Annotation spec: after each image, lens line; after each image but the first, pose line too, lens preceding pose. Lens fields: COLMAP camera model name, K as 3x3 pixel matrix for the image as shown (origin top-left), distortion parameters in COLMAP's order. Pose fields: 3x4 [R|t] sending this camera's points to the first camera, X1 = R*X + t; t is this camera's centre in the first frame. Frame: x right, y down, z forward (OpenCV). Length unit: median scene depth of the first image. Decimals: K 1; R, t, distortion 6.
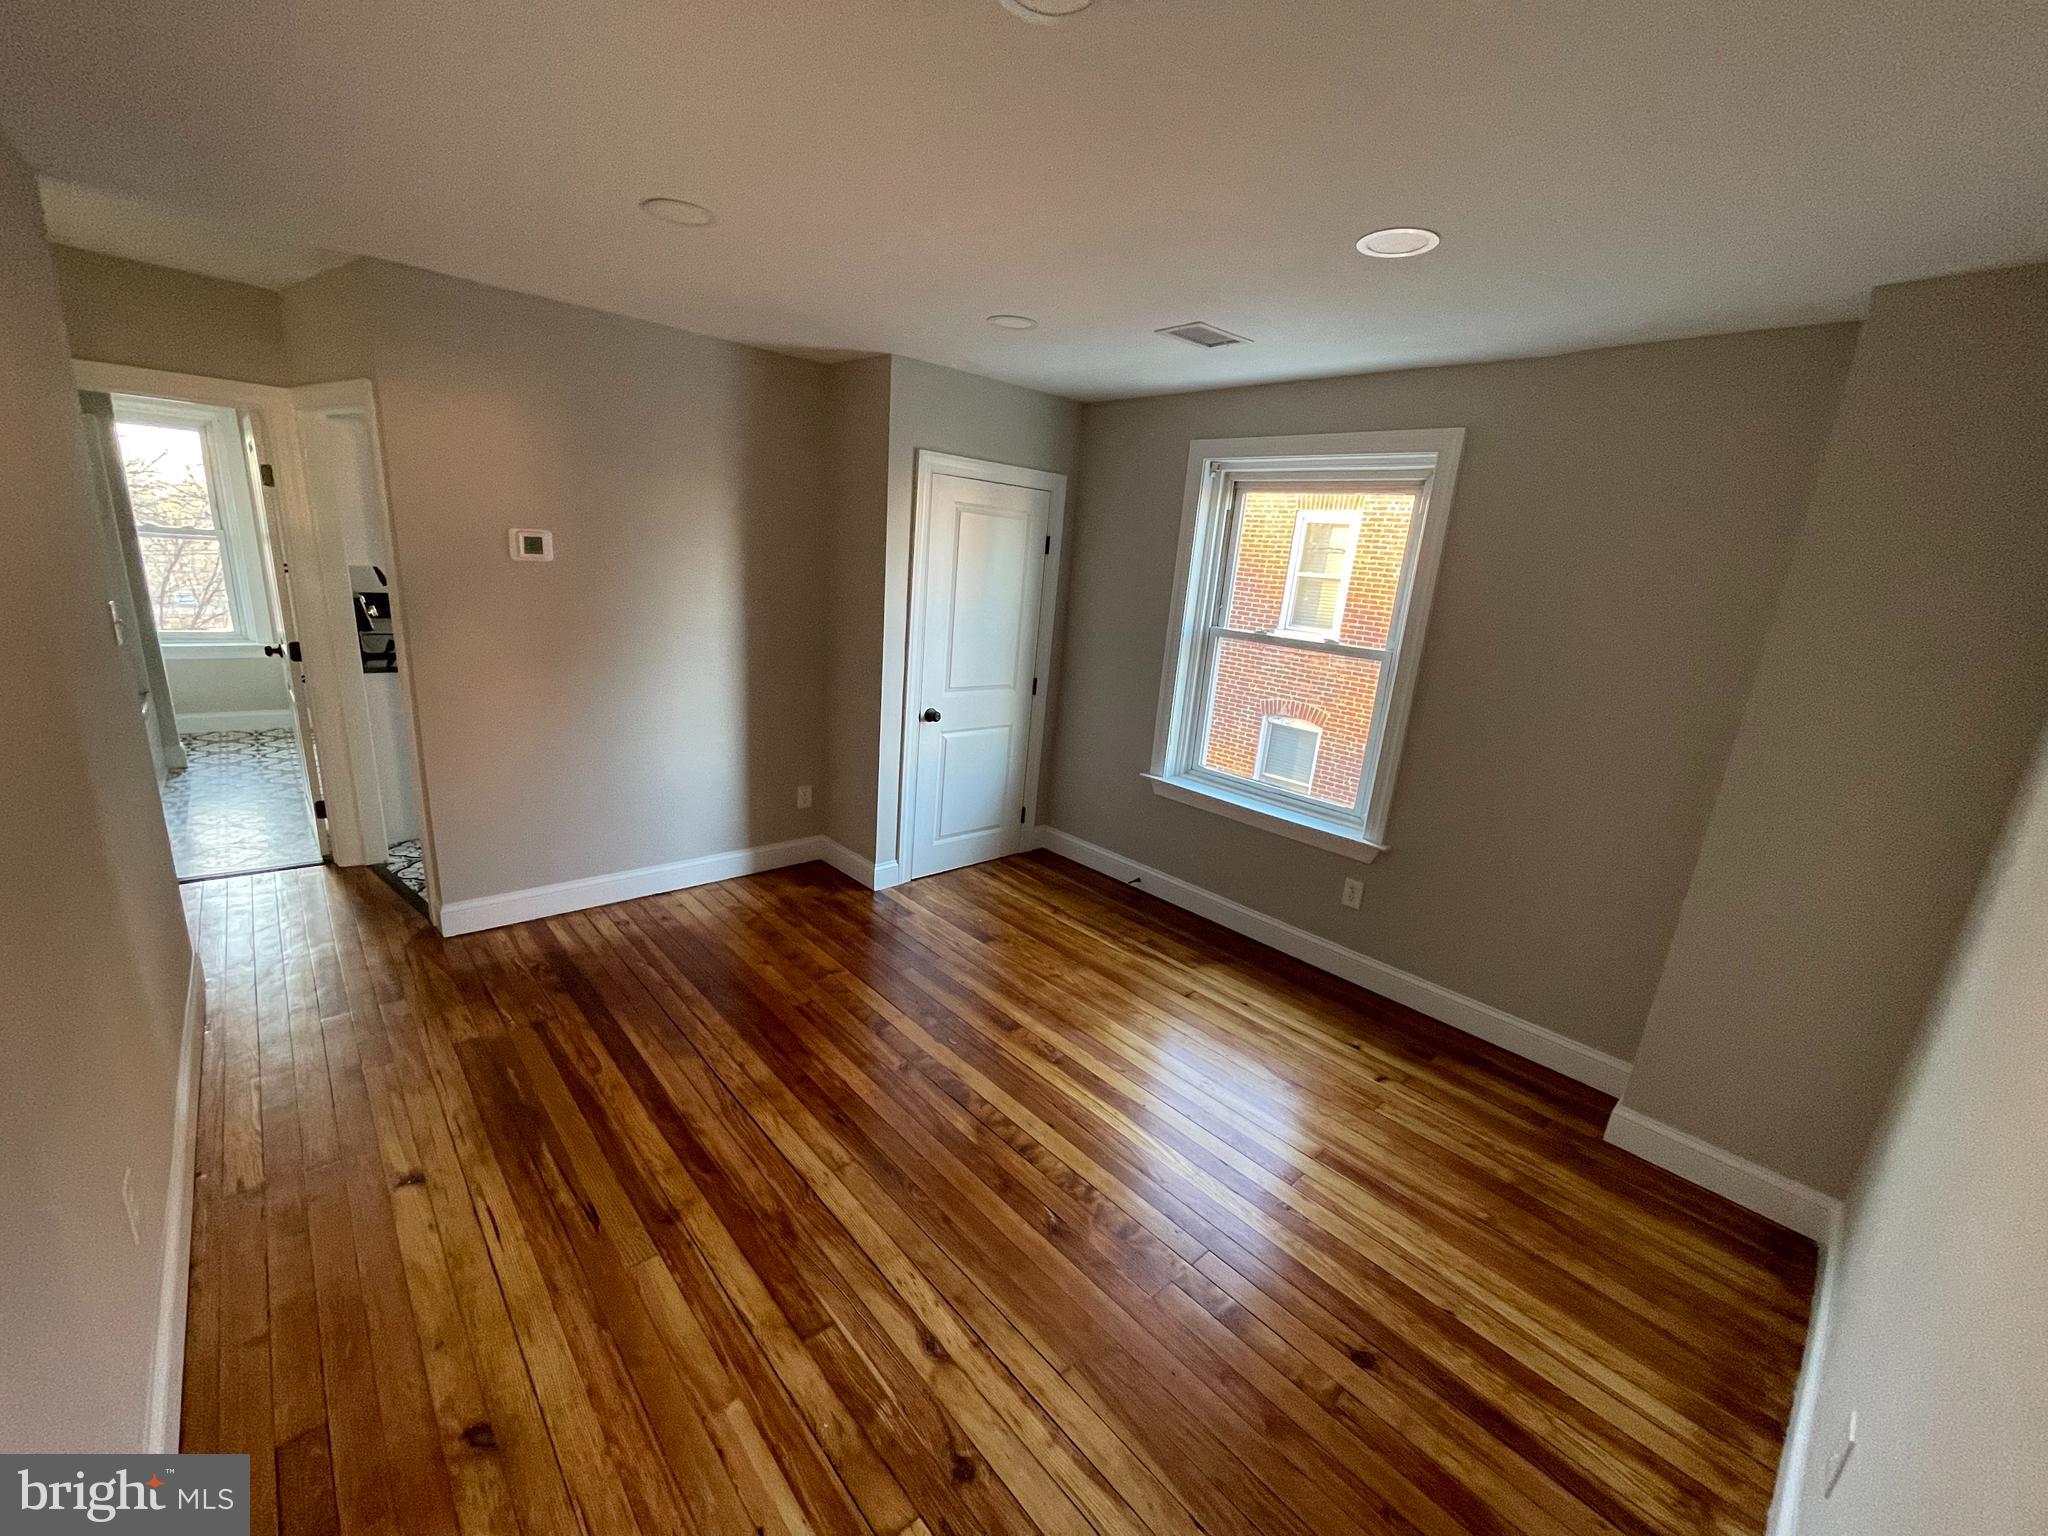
lens RADIAL K [[845.3, 0, 1016.3], [0, 845.3, 781.3], [0, 0, 1]] dist [-0.001814, 0.014033]
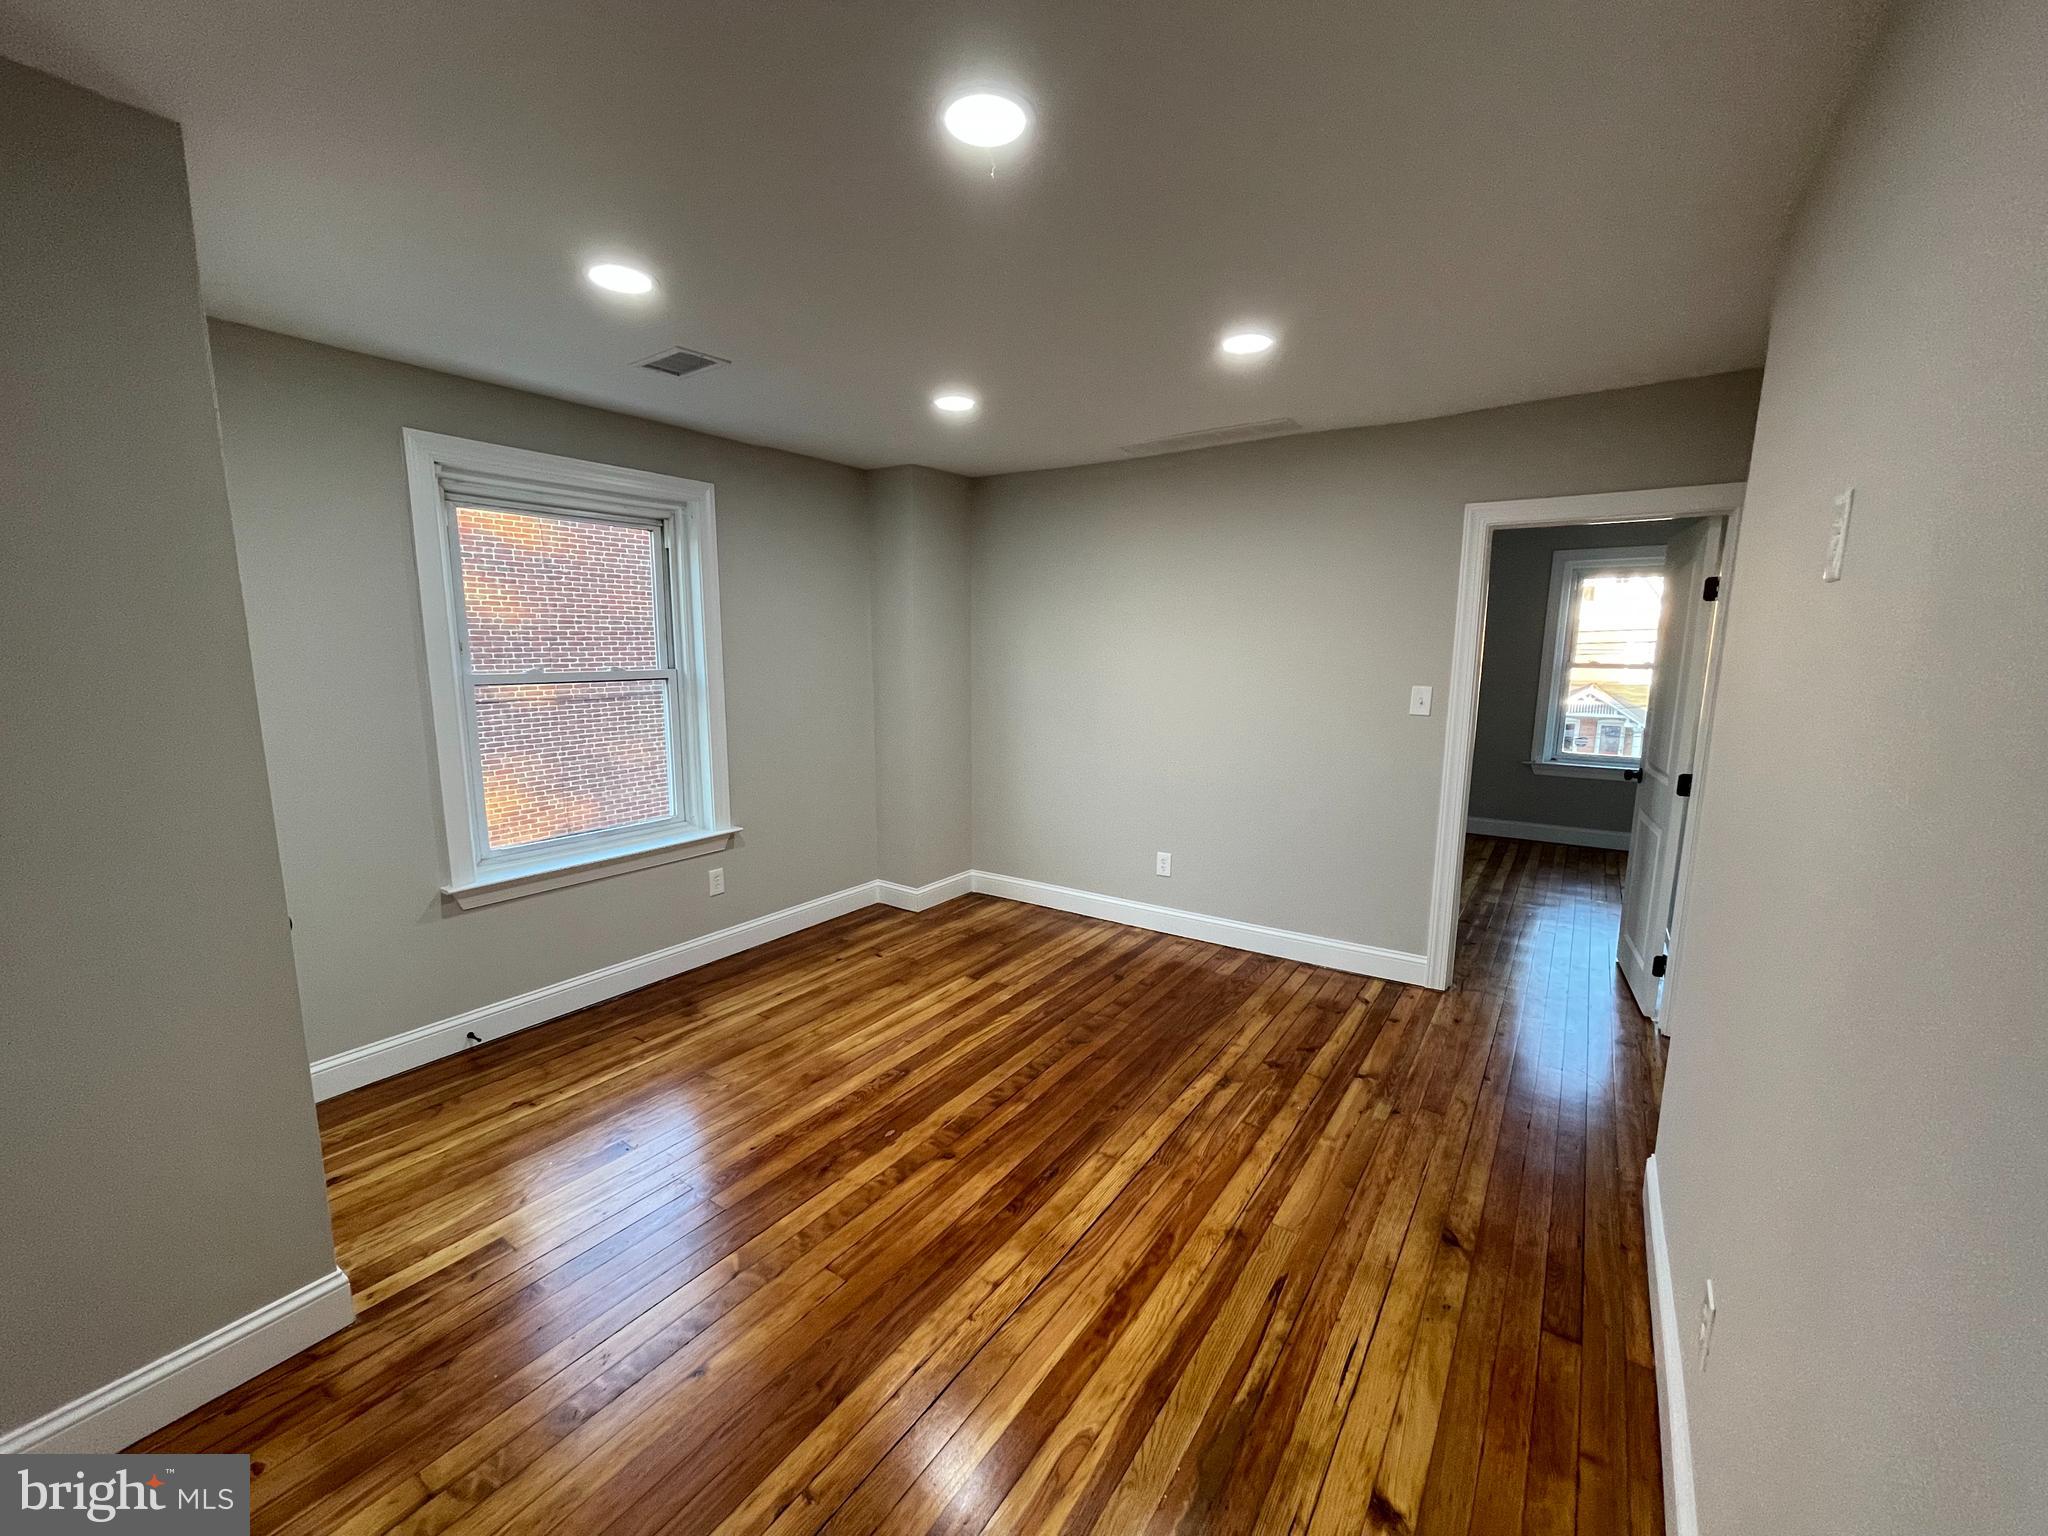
lens RADIAL K [[845.3, 0, 1016.3], [0, 845.3, 781.3], [0, 0, 1]] dist [-0.001814, 0.014033]
pose [[-0.240269, -0.230576, 0.942924, -1.174929], [0.236118, 0.928322, 0.287171, -0.355616], [-0.941551, 0.291640, -0.168604, 1.246466]]
